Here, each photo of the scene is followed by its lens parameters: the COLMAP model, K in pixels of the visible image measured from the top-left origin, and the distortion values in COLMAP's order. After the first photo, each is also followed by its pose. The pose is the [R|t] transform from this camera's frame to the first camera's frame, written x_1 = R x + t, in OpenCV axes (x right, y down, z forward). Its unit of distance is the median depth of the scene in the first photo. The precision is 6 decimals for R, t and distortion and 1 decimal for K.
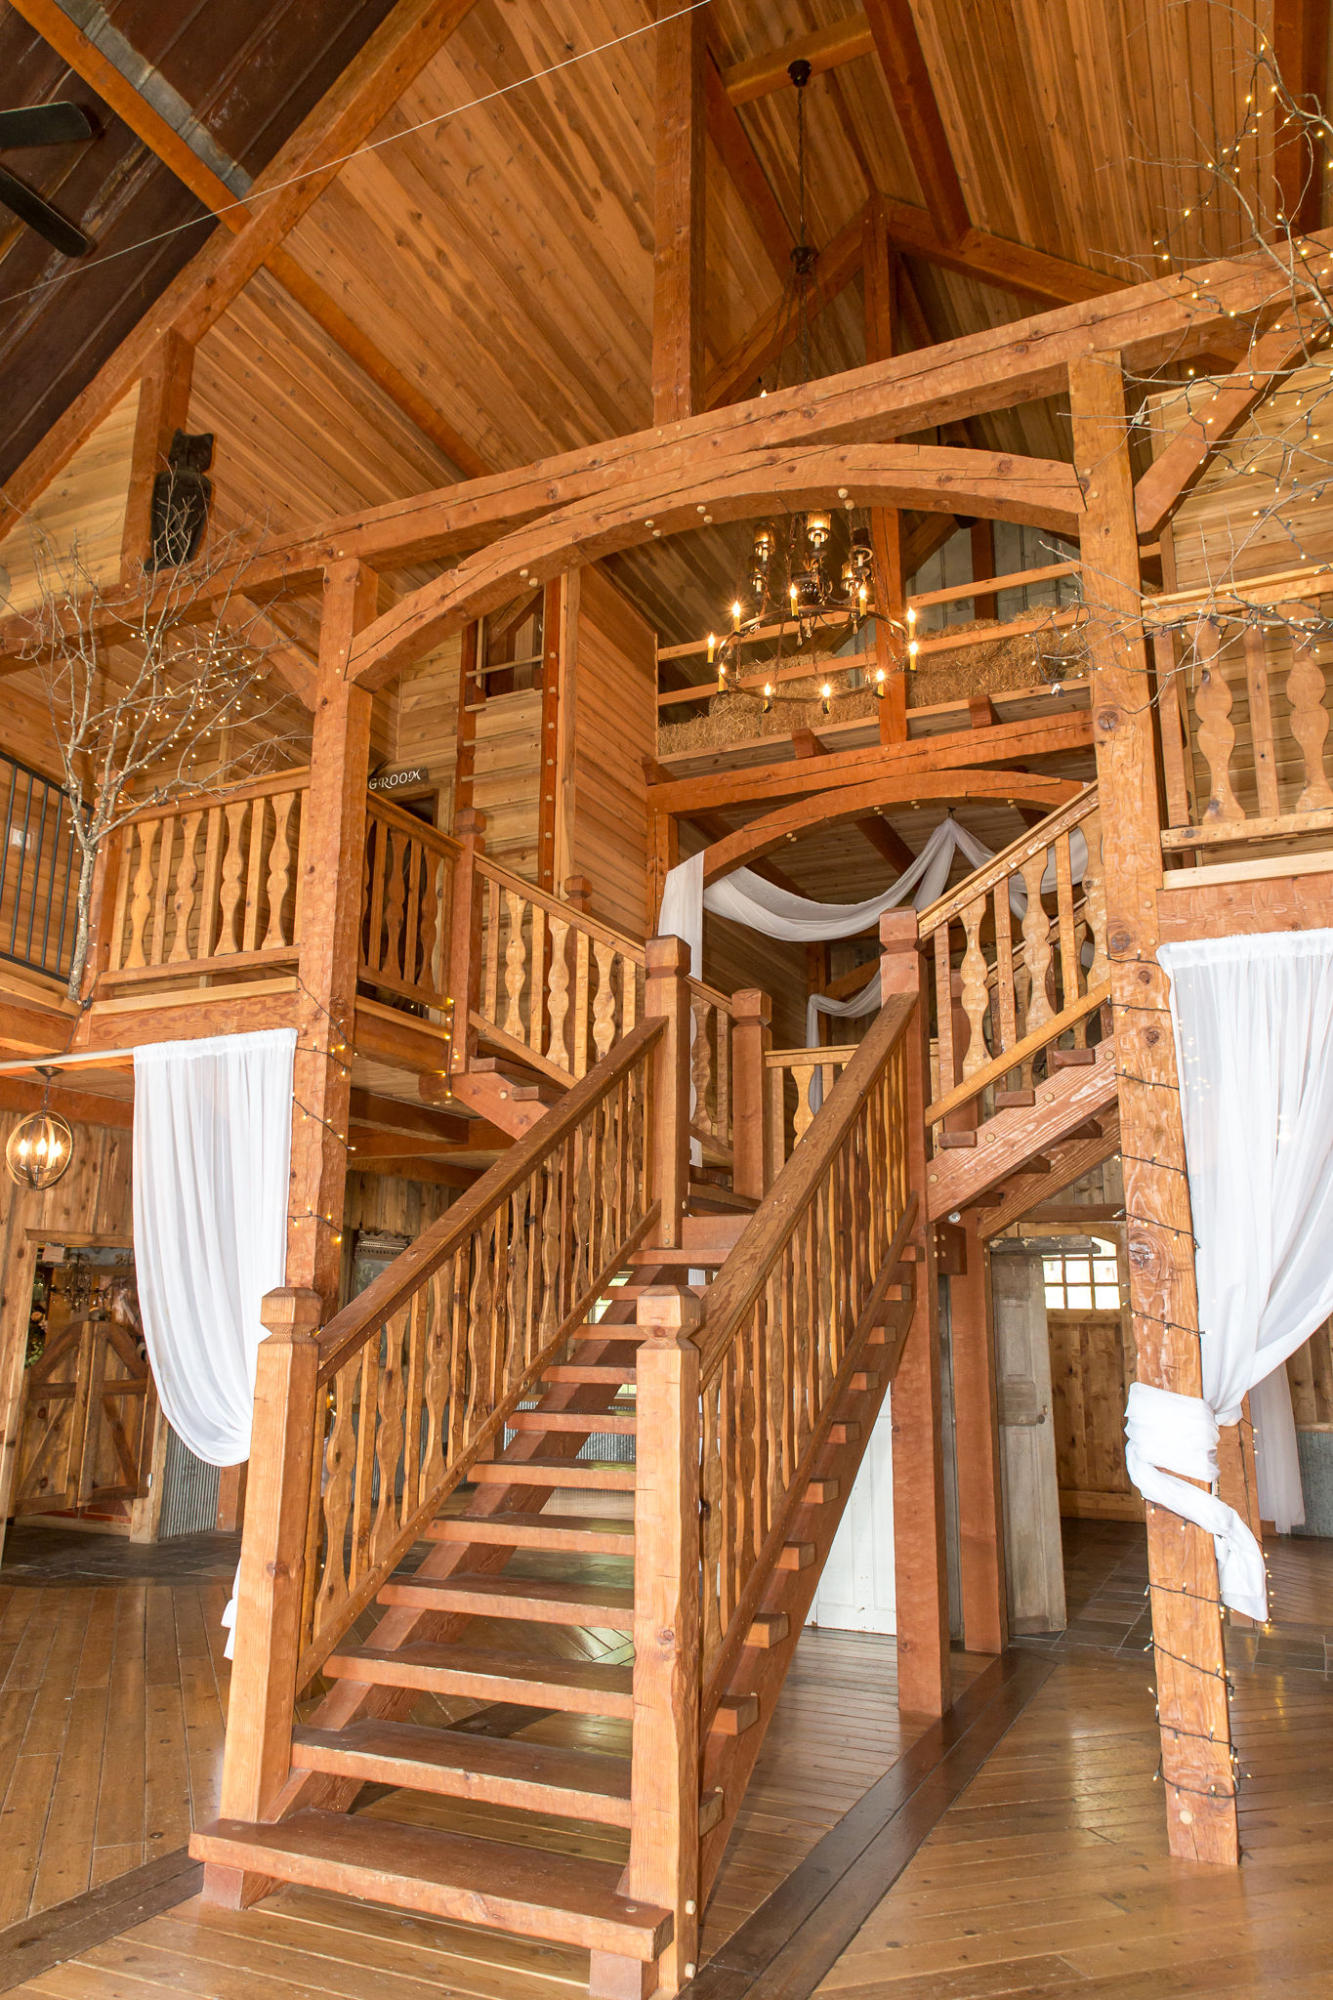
lens RADIAL K [[1358.0, 0, 653.0], [0, 1358.0, 1016.2], [0, 0, 1]] dist [0.007620, -0.000884]
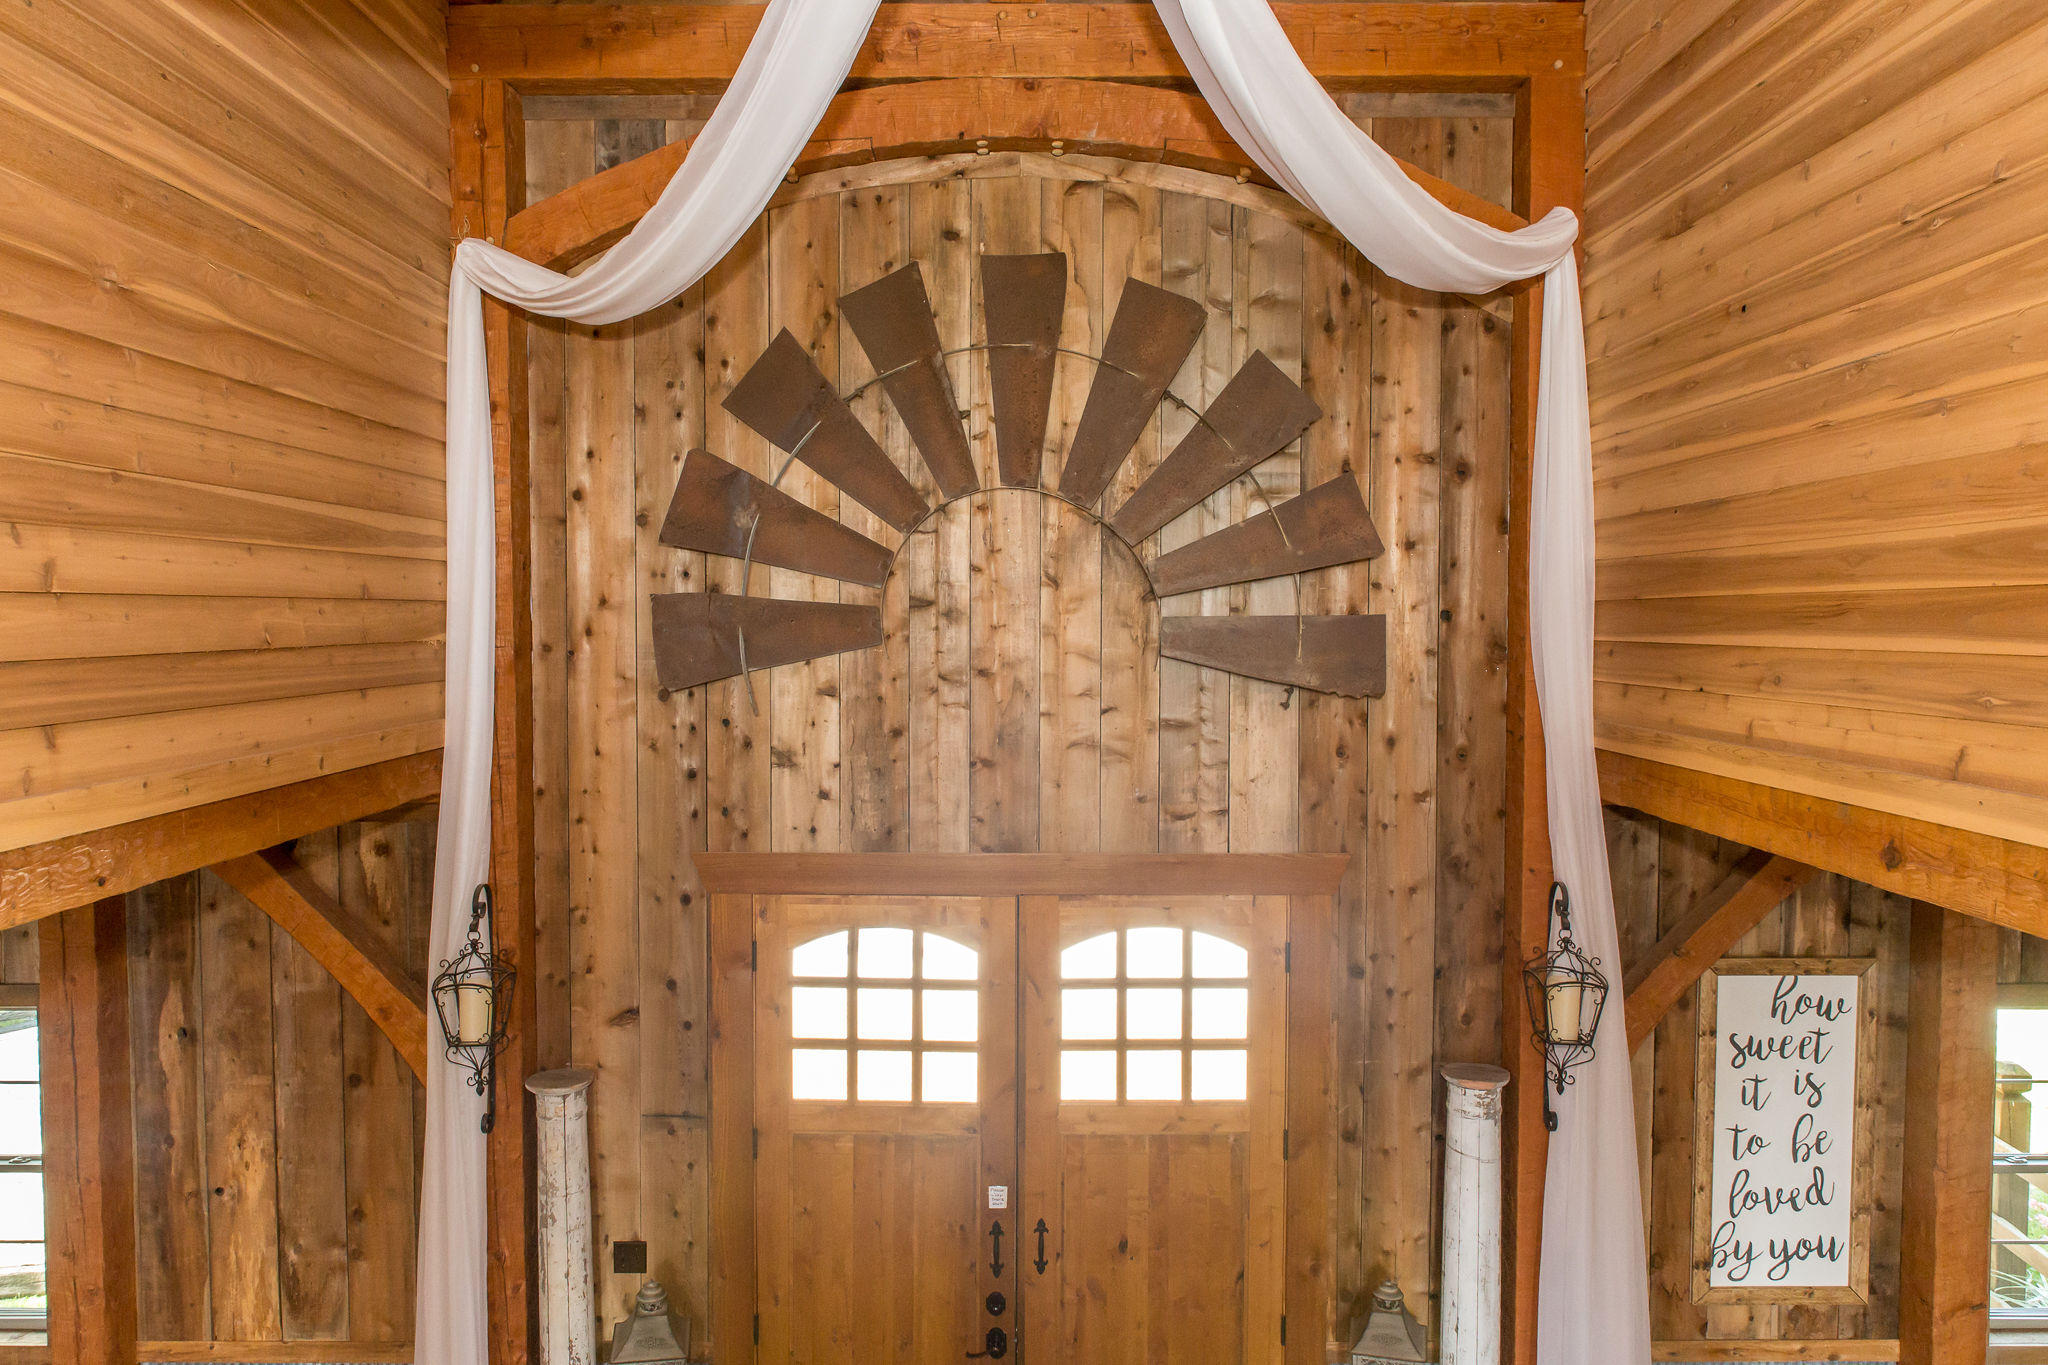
lens RADIAL K [[1390.6, 0, 1027.4], [0, 1390.6, 683.1], [0, 0, 1]] dist [0.007620, -0.000884]
pose [[0.906998, -0.030784, 0.420009, 0.180889], [-0.082594, 0.964953, 0.249085, -0.013920], [-0.412957, -0.260609, 0.872668, 1.157062]]
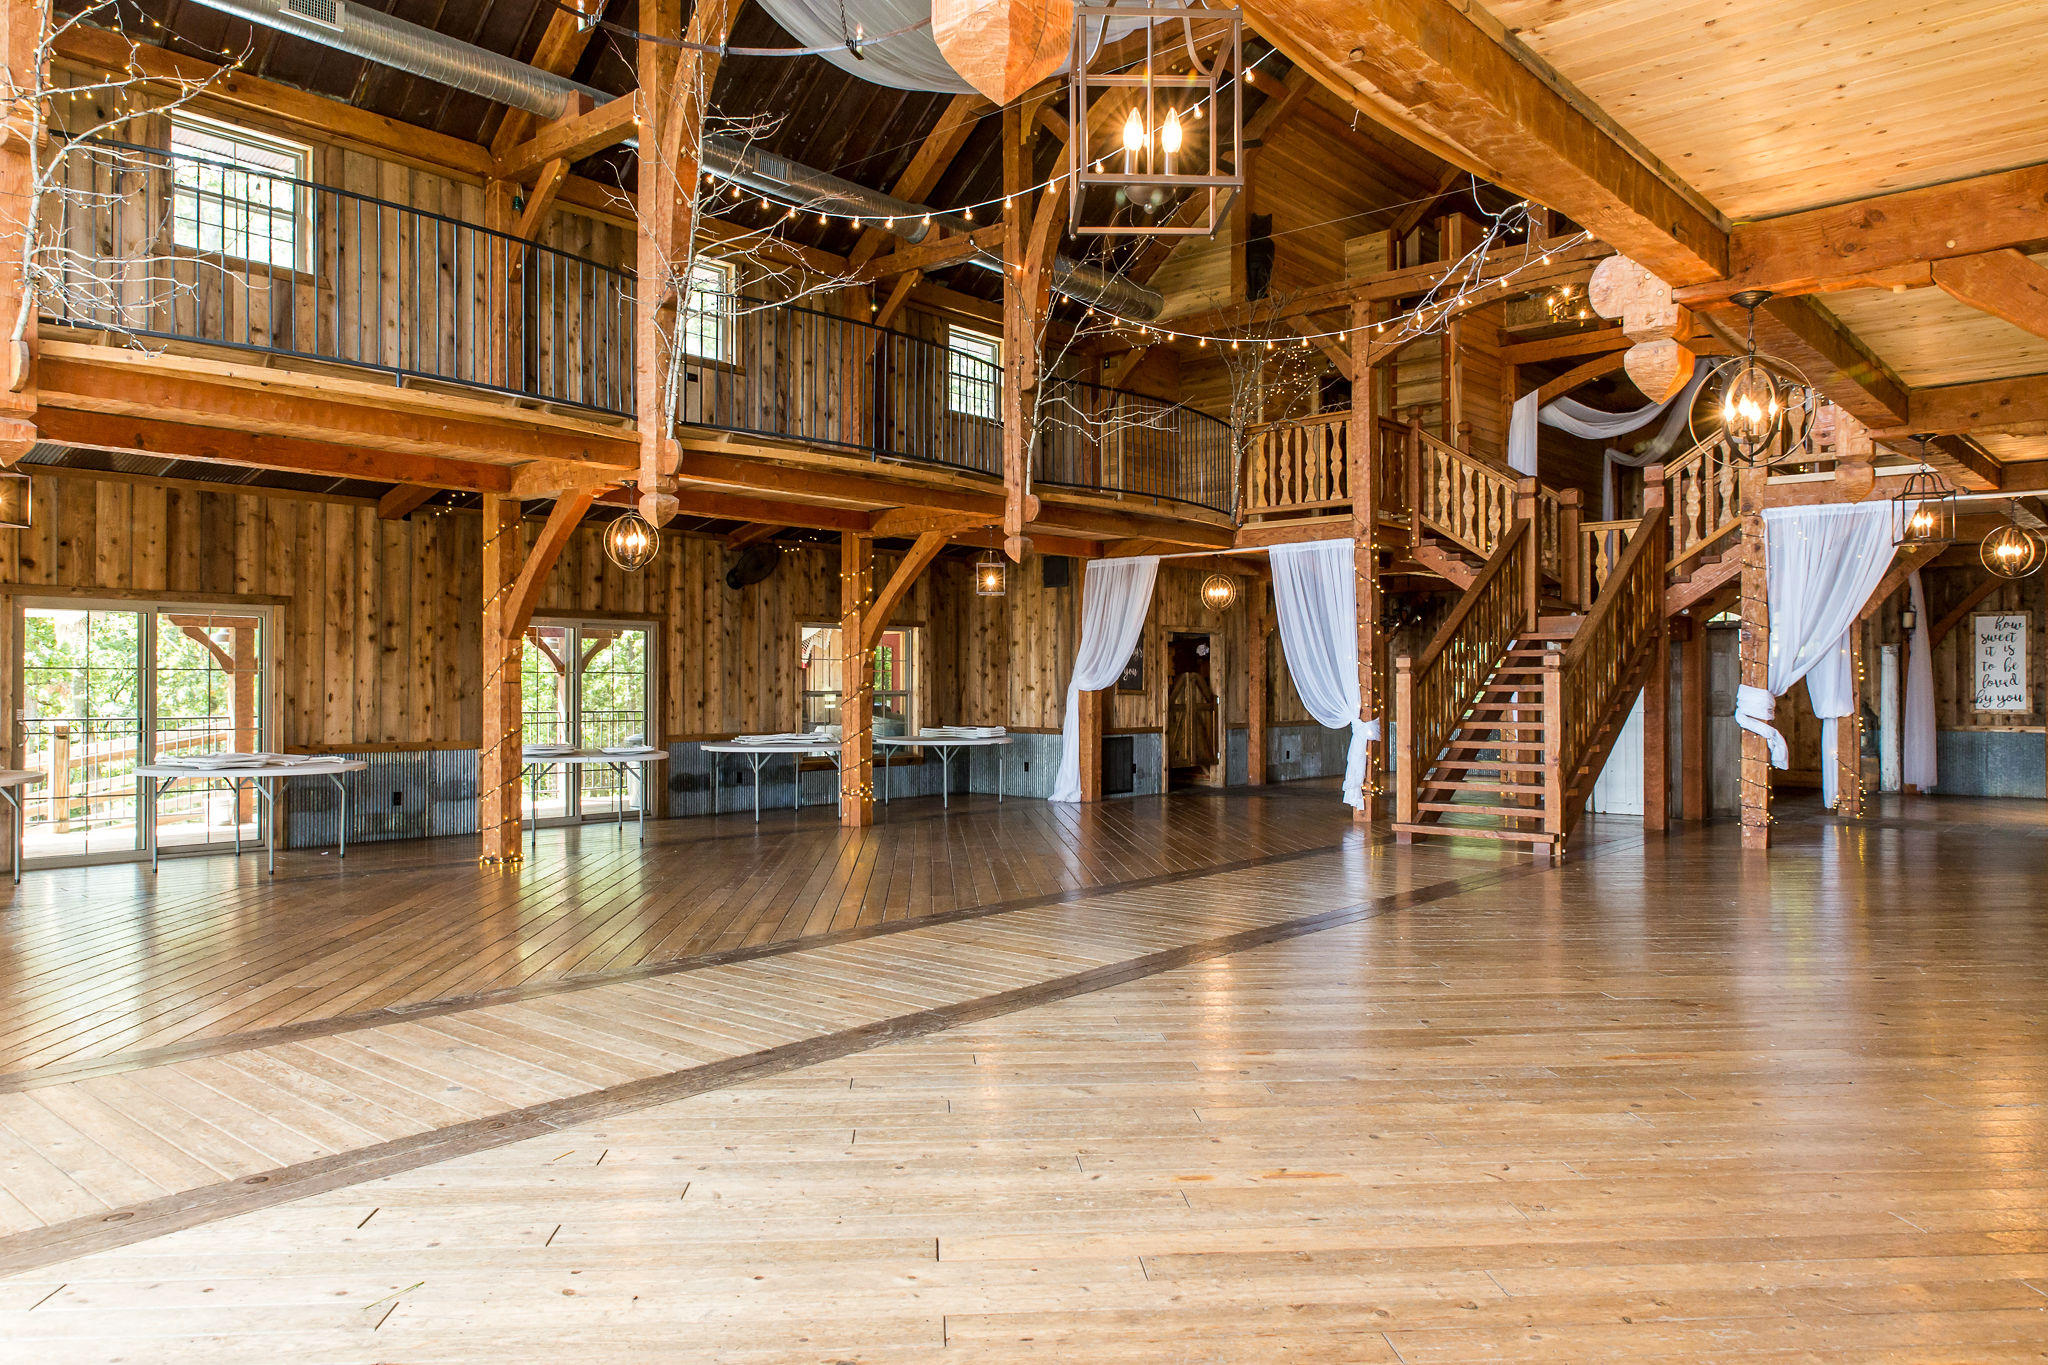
lens RADIAL K [[1390.6, 0, 1027.8], [0, 1390.6, 680.8], [0, 0, 1]] dist [0.007620, -0.000884]
pose [[0.961510, -0.012661, -0.274479, -0.140067], [0.072581, 0.975160, 0.209273, -0.248413], [0.265012, -0.221140, 0.938545, -1.174068]]
